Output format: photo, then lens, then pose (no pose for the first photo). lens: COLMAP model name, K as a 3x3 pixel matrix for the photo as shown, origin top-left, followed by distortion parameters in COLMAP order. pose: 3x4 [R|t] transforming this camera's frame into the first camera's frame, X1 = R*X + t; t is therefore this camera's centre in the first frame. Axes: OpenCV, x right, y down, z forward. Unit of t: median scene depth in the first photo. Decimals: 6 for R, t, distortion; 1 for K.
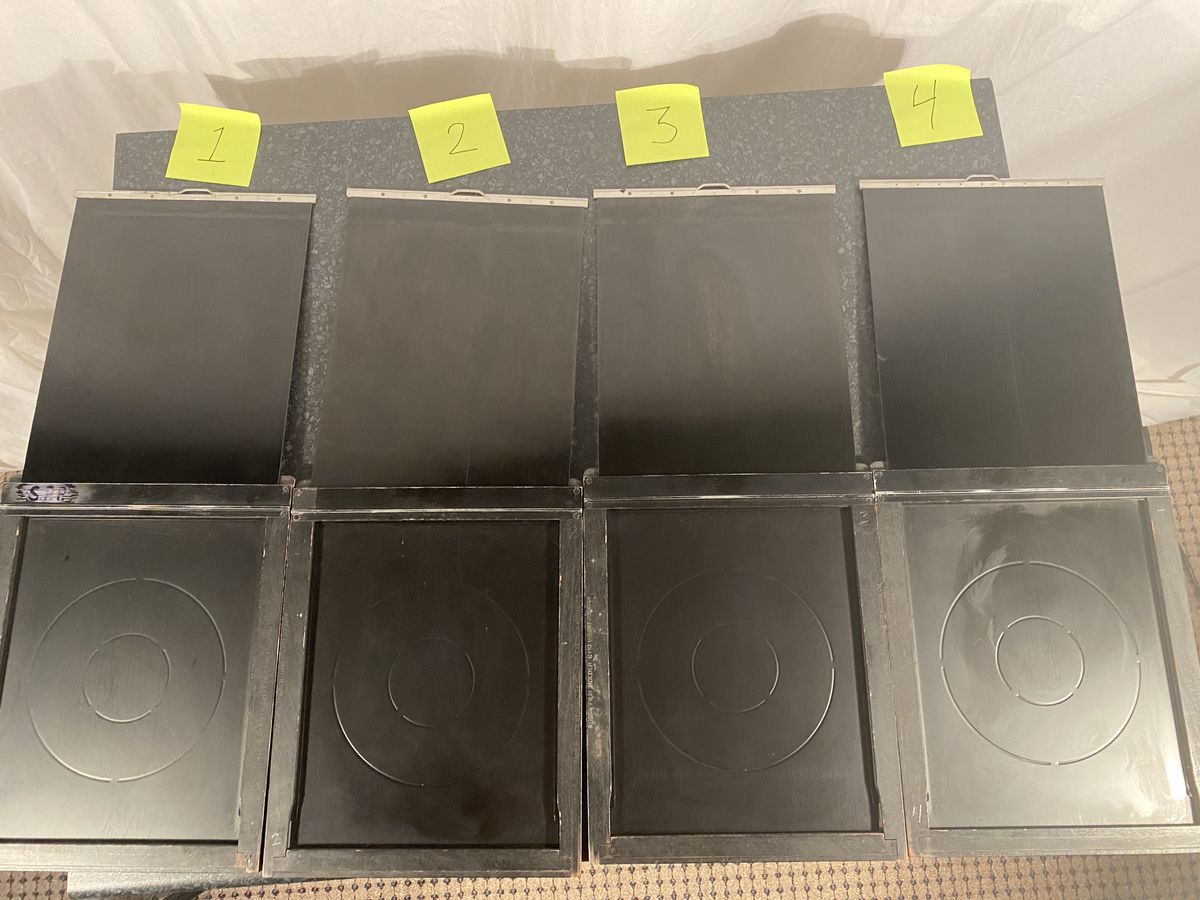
lens RADIAL K [[908.8, 0, 598.6], [0, 908.8, 446.5], [0, 0, 1]] dist [0.002181, -0.004634]
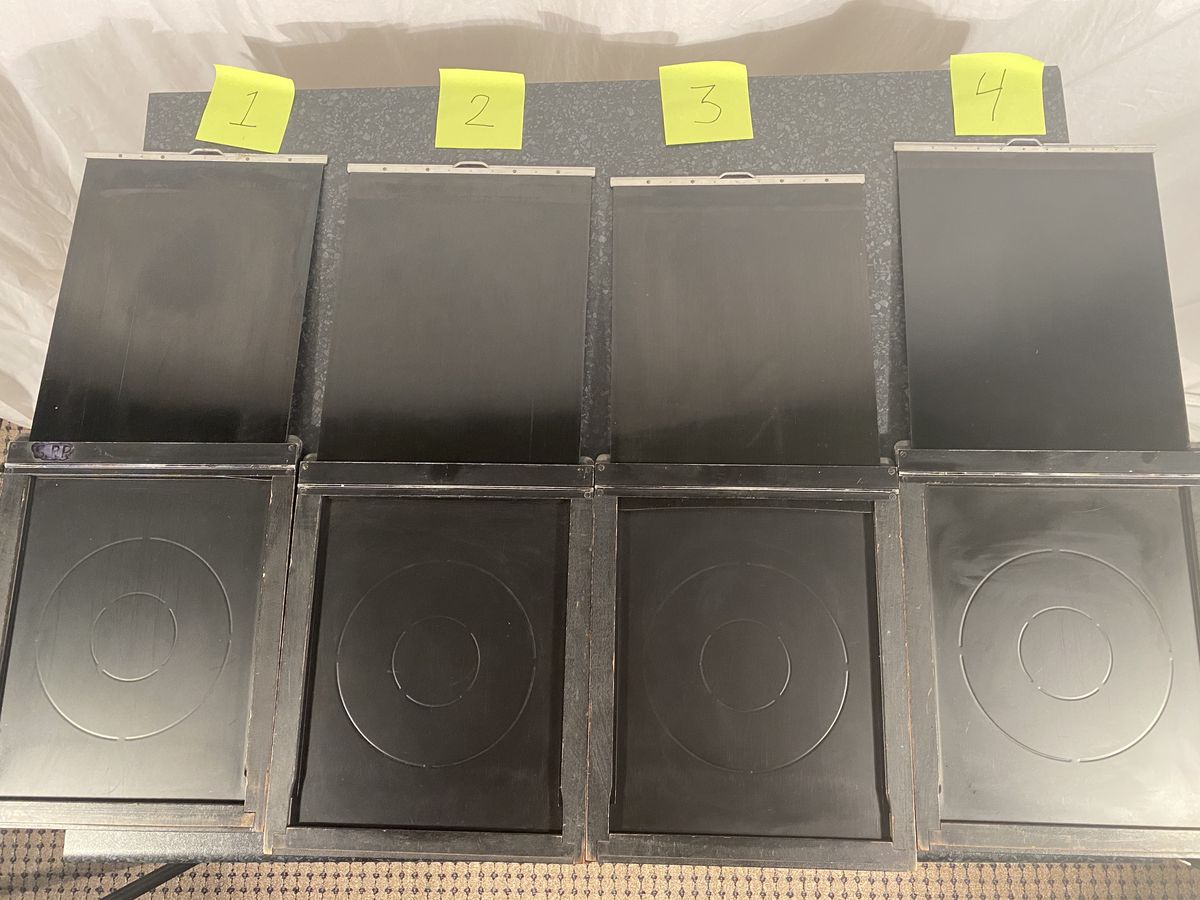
lens RADIAL K [[909.4, 0, 597.8], [0, 909.4, 451.2], [0, 0, 1]] dist [0.002510, -0.004839]
pose [[0.997724, 0.051489, -0.043542, 0.016713], [-0.050543, 0.998467, 0.022557, -0.003864], [0.044637, -0.020305, 0.998797, 0.029439]]
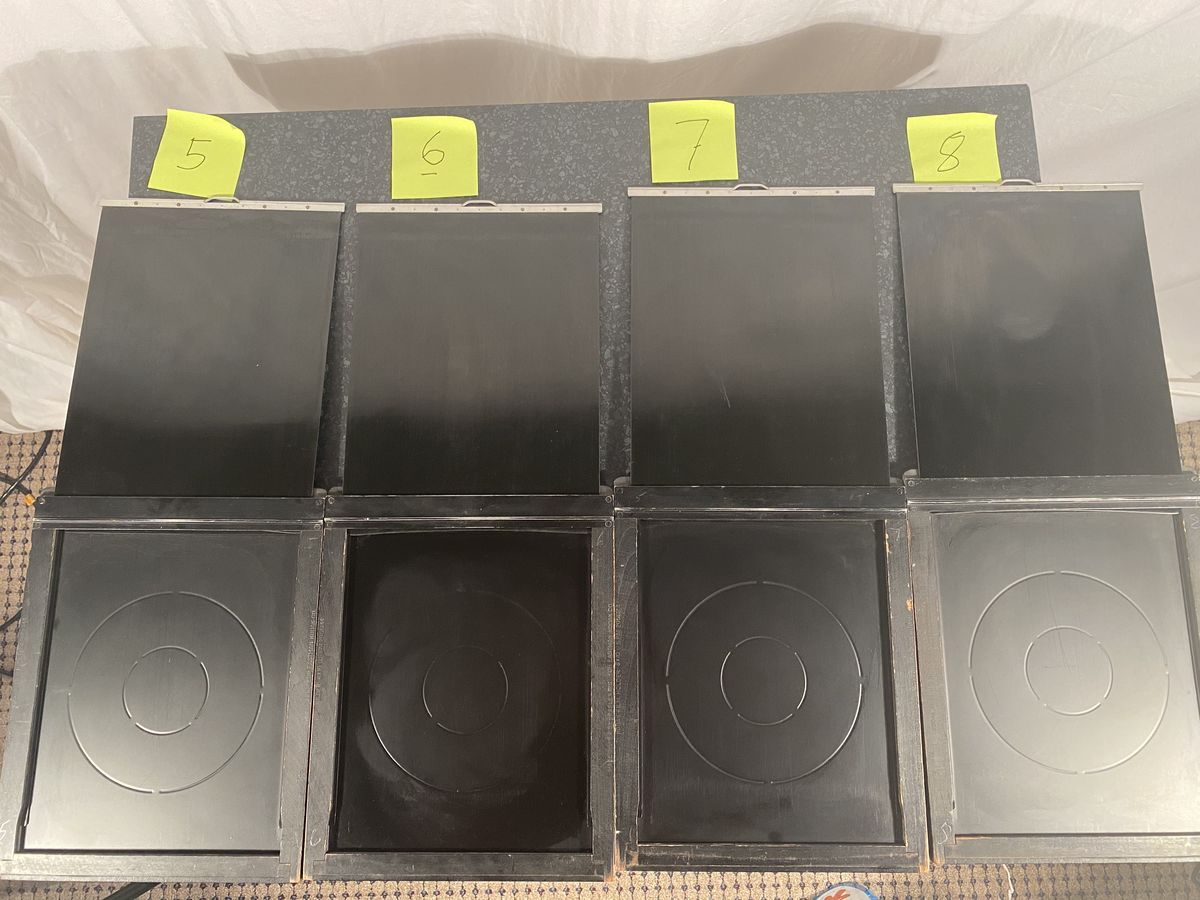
lens RADIAL K [[908.8, 0, 598.6], [0, 908.8, 446.5], [0, 0, 1]] dist [0.002181, -0.004634]
pose [[0.999366, 0.033514, -0.012031, -0.002946], [-0.032866, 0.998183, 0.050498, -0.053049], [0.013702, -0.050070, 0.998652, 0.004172]]
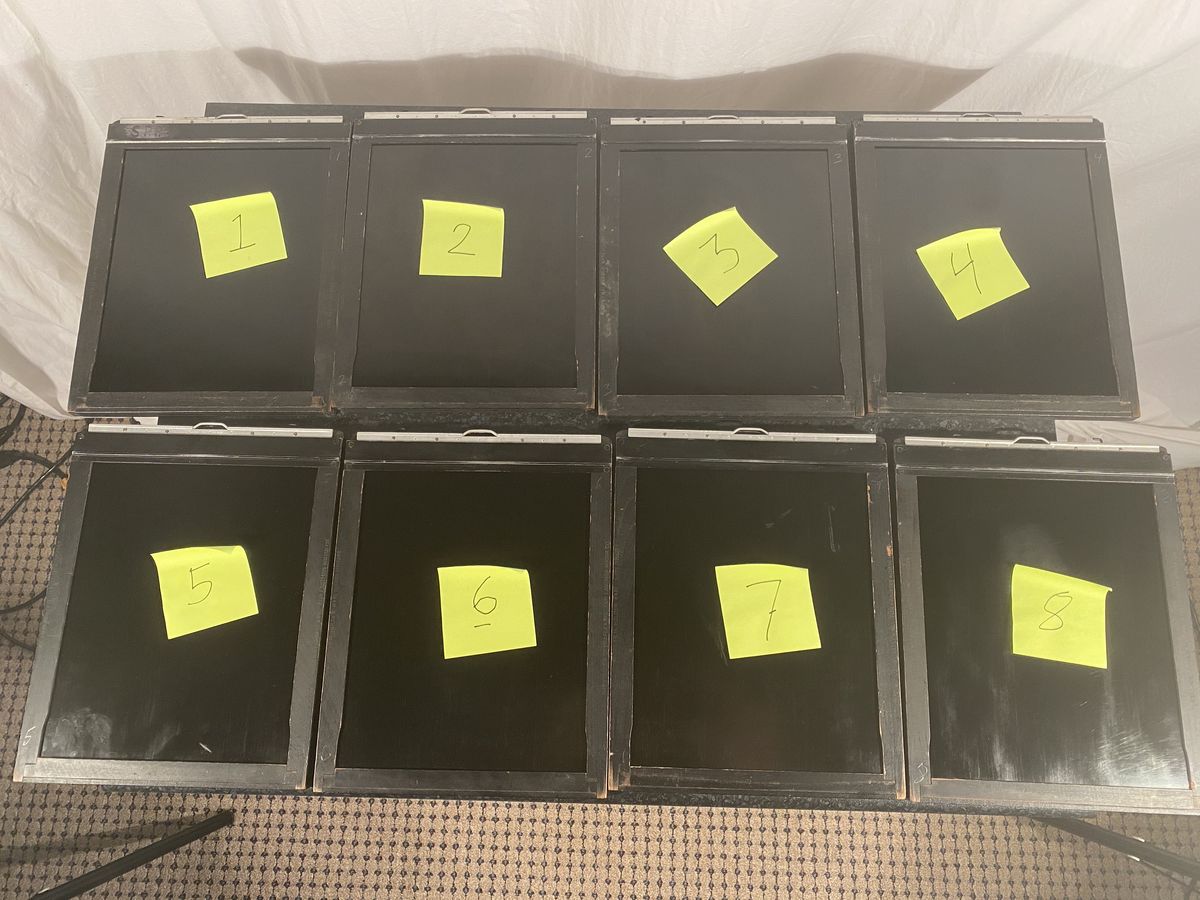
lens RADIAL K [[905.9, 0, 600.0], [0, 905.9, 450.0], [0, 0, 1]] dist [-0.001088, -0.000824]
pose [[0.995785, 0.086070, -0.031699, 0.009418], [-0.086622, 0.996105, -0.016474, 0.046697], [0.030158, 0.019150, 0.999362, -0.061969]]
